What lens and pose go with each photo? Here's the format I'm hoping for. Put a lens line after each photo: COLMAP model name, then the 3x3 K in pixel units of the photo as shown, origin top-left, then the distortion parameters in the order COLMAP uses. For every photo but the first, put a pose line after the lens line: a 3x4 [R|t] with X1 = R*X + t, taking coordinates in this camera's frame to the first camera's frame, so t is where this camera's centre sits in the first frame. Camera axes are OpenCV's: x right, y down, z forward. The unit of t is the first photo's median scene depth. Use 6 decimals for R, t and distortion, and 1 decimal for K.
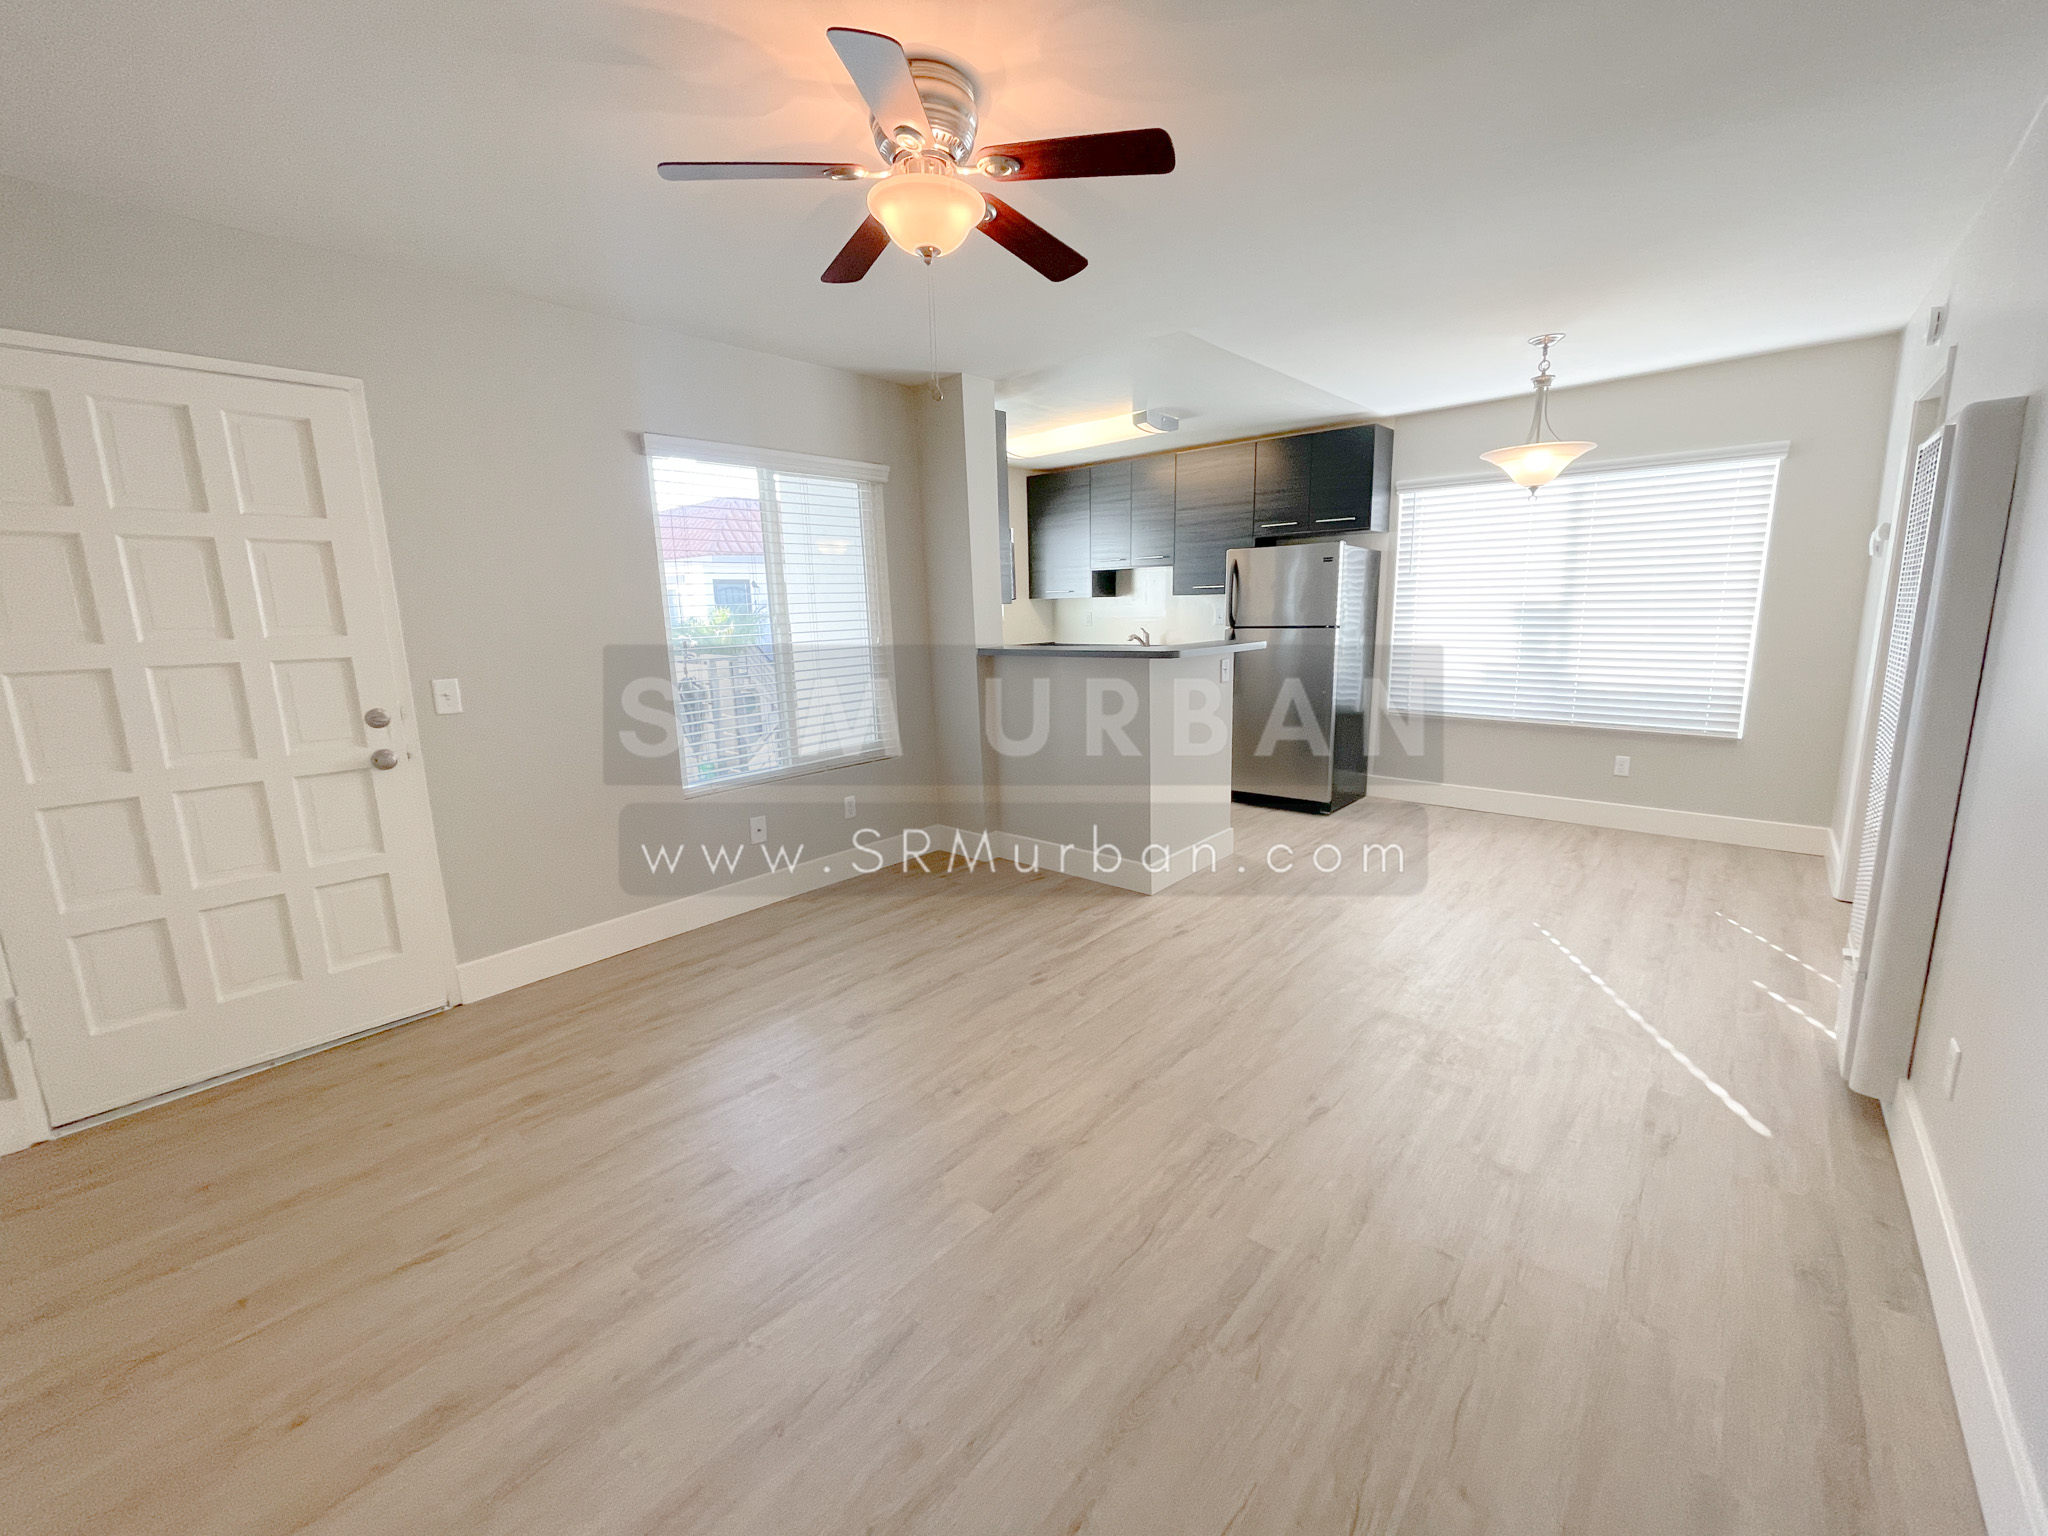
lens RADIAL K [[830.6, 0, 1031.2], [0, 830.6, 756.8], [0, 0, 1]] dist [-0.005794, 0.002277]
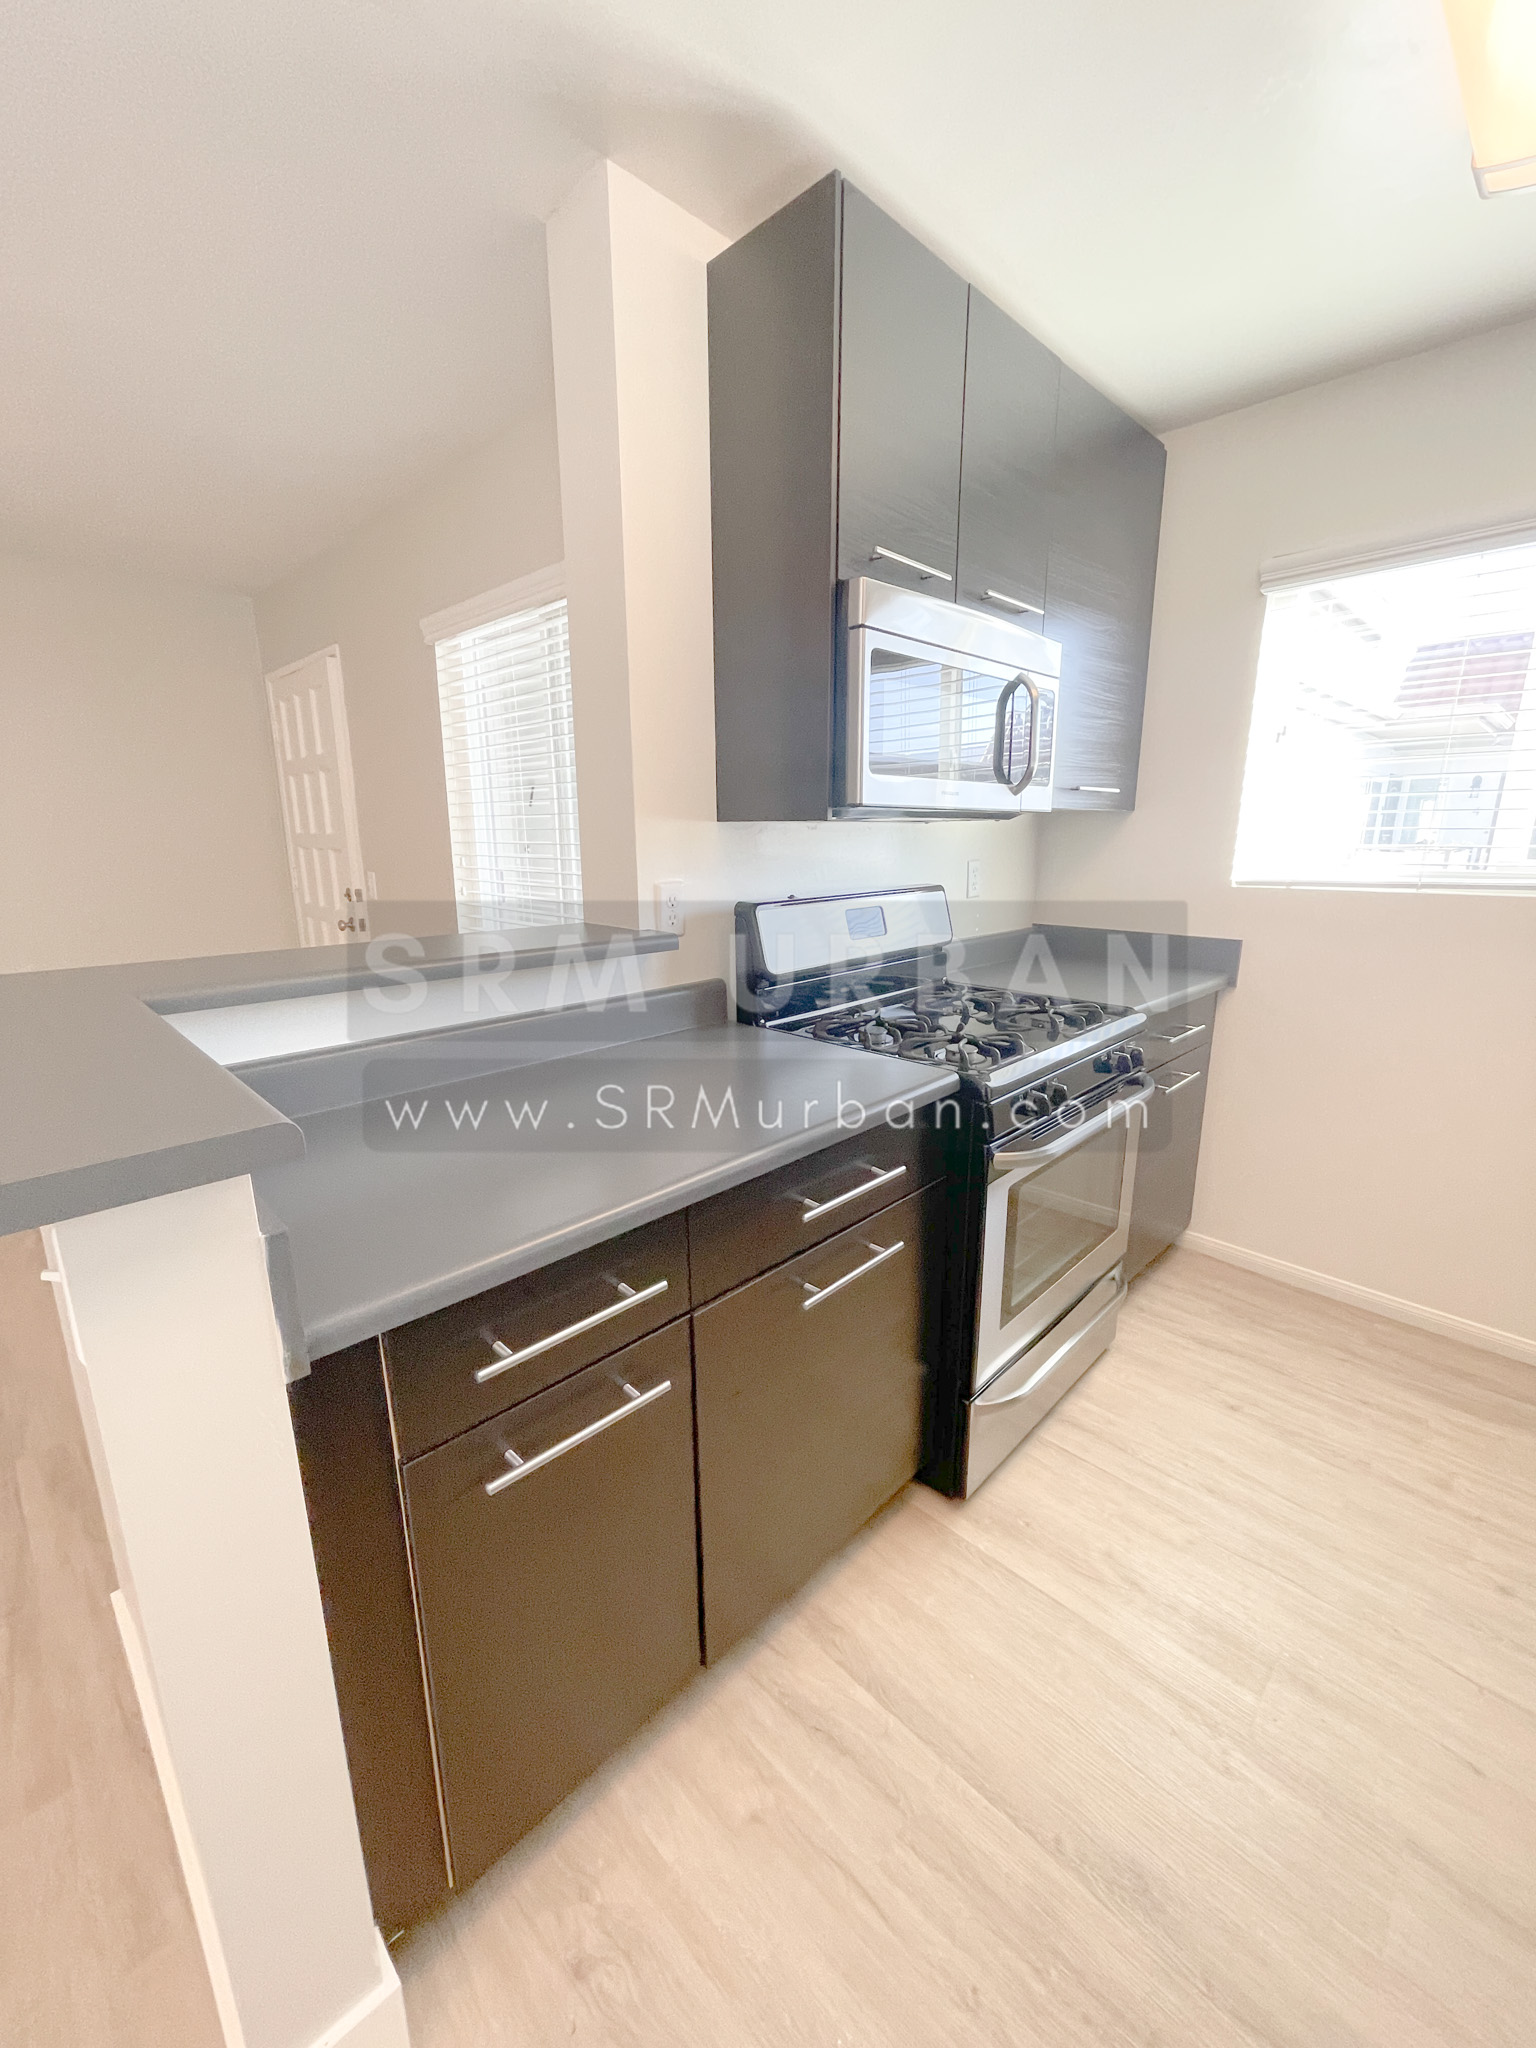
lens RADIAL K [[830.6, 0, 777.2], [0, 830.6, 1024.6], [0, 0, 1]] dist [-0.005794, 0.002277]
pose [[-0.069165, 0.259683, -0.963214, 0.412894], [-0.182279, 0.945982, 0.268127, -0.247636], [0.980811, 0.194119, -0.018094, 1.285887]]
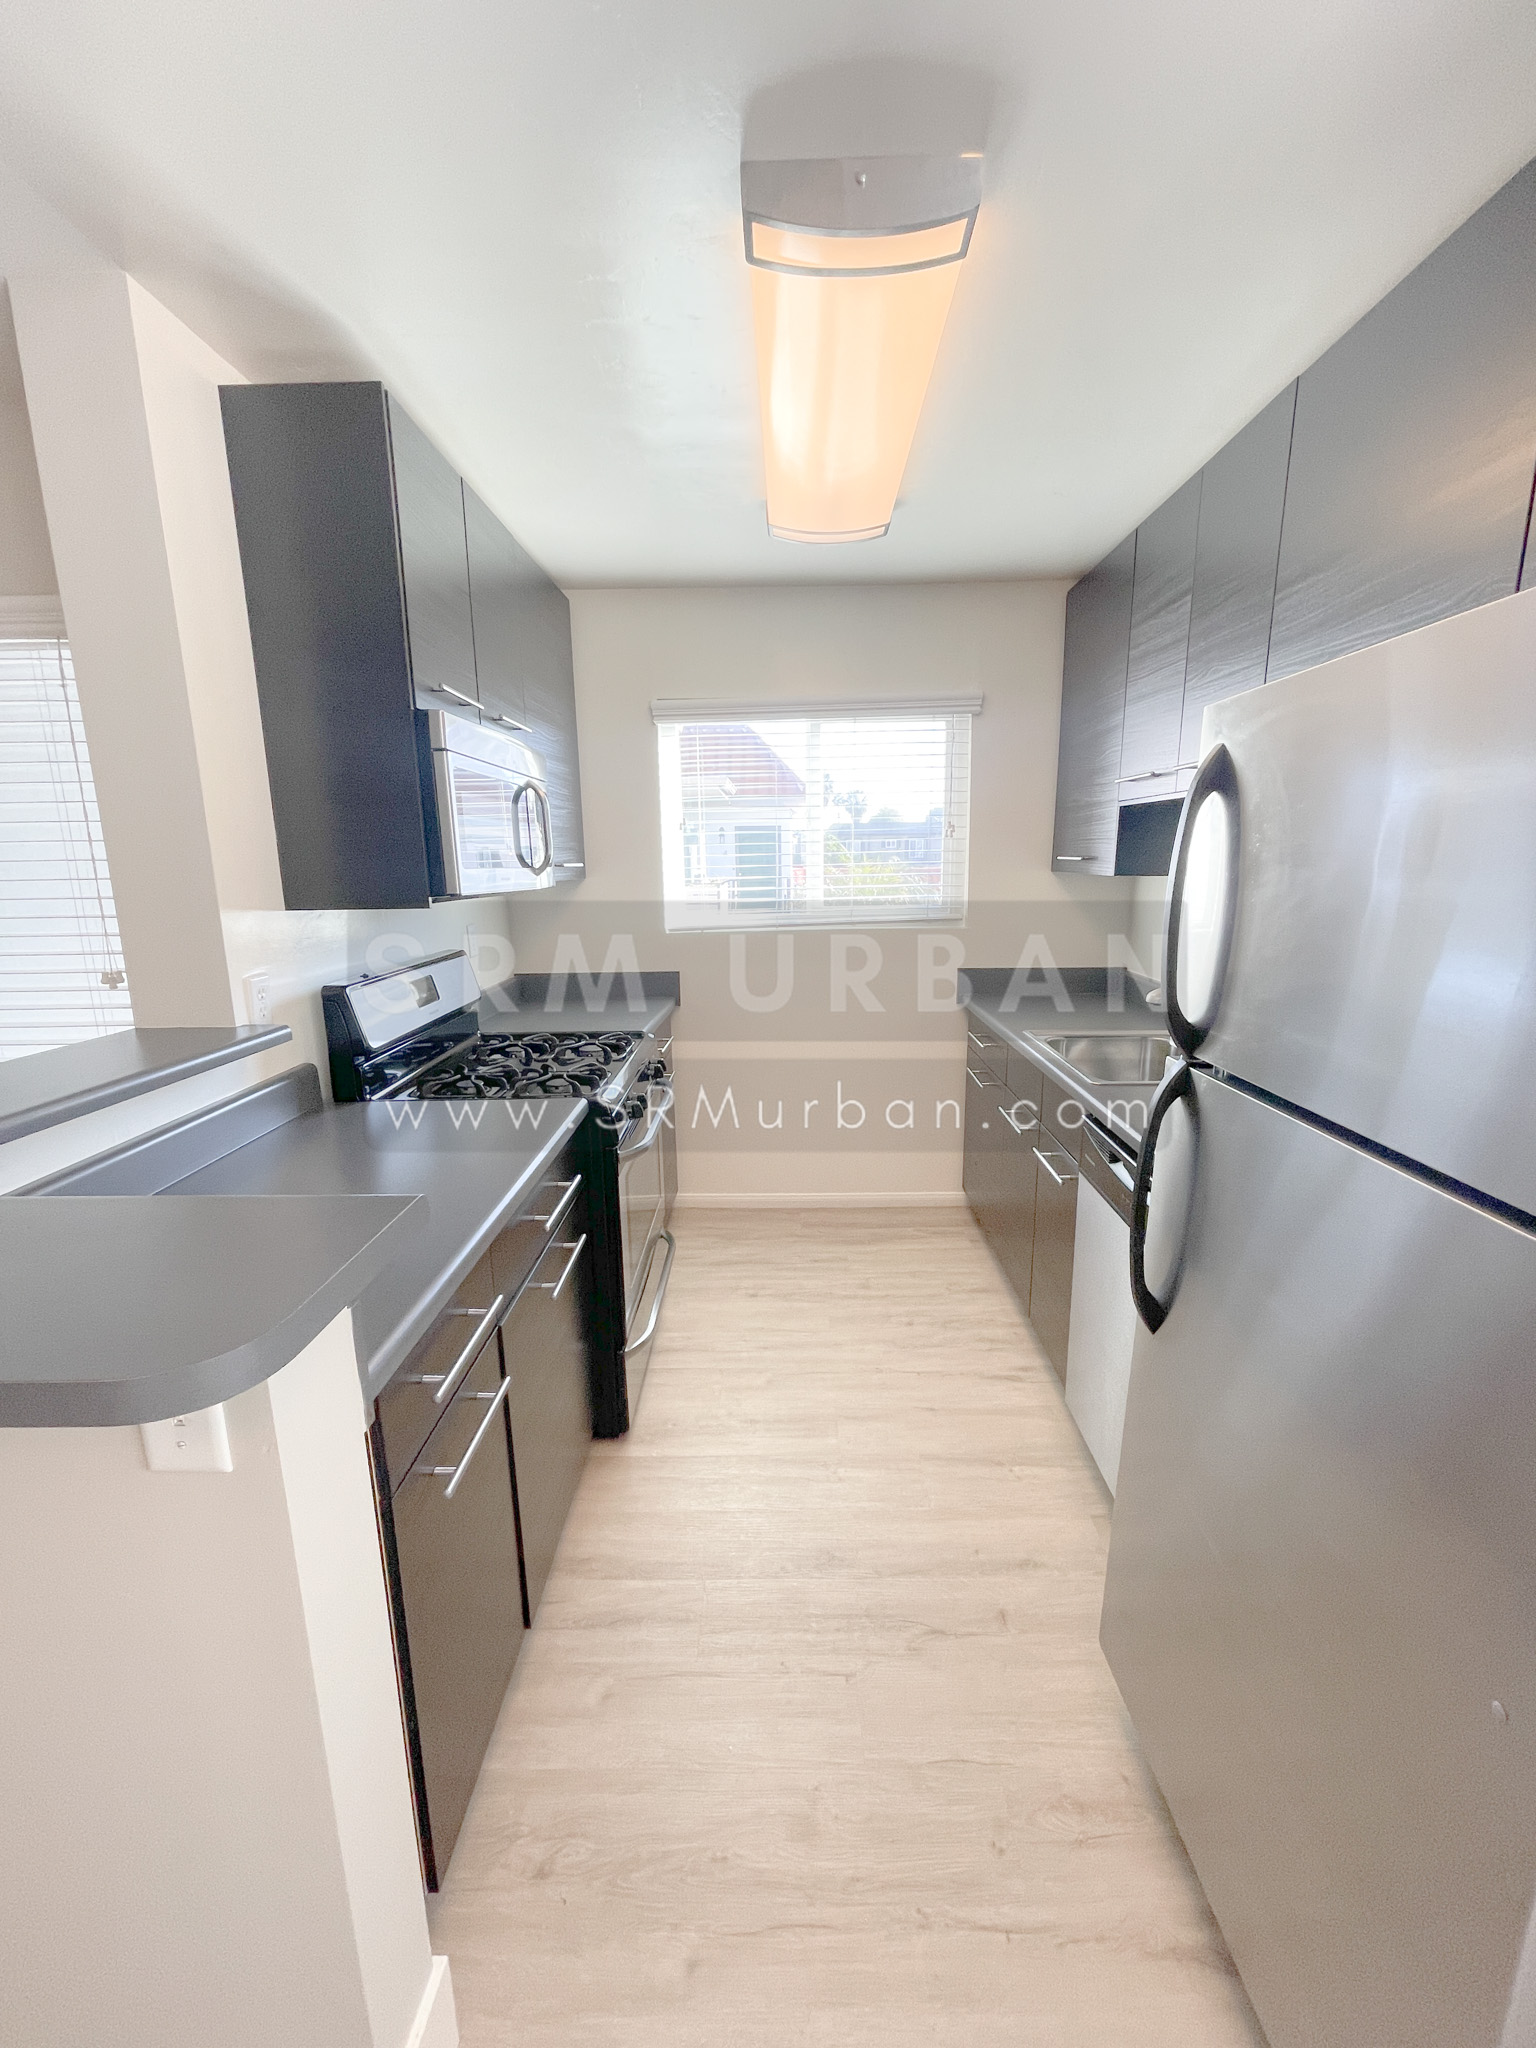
lens RADIAL K [[830.6, 0, 783.6], [0, 830.6, 1024.3], [0, 0, 1]] dist [-0.005794, 0.002277]
pose [[0.647946, 0.169929, -0.742489, 0.485968], [-0.147165, 0.984358, 0.096858, -0.248440], [0.747334, 0.046510, 0.662818, 1.114707]]
